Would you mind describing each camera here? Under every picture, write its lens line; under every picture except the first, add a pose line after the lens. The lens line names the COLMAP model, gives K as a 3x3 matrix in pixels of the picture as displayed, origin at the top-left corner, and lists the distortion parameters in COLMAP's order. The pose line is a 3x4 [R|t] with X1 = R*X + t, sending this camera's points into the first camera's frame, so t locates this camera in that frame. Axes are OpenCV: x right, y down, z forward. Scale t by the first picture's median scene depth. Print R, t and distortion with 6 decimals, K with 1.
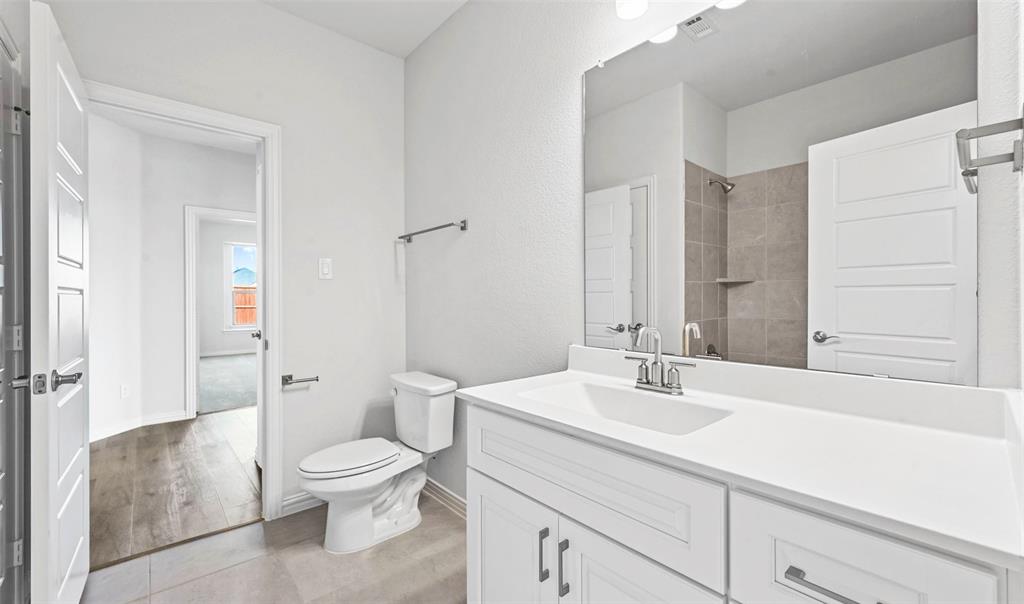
lens RADIAL K [[401.0, 0, 512.0], [0, 401.0, 302.0], [0, 0, 1]] dist [-0.001418, 0.000037]
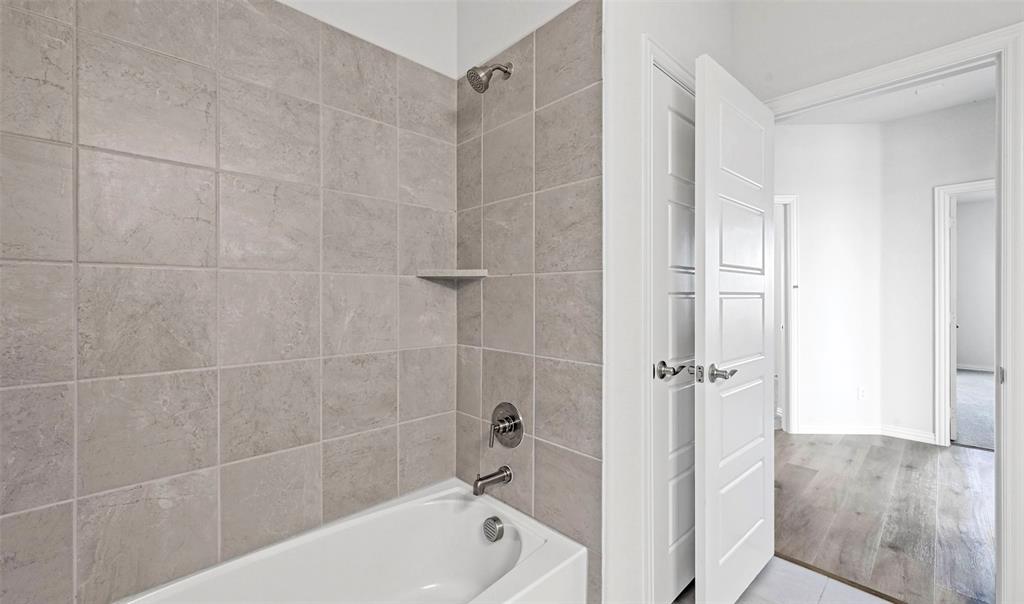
lens RADIAL K [[401.0, 0, 512.0], [0, 401.0, 302.0], [0, 0, 1]] dist [-0.001418, 0.000037]
pose [[0.016848, 0.004630, -0.999847, 0.003419], [-0.003403, 0.999984, 0.004574, -0.004929], [0.999852, 0.003325, 0.016863, 0.151090]]
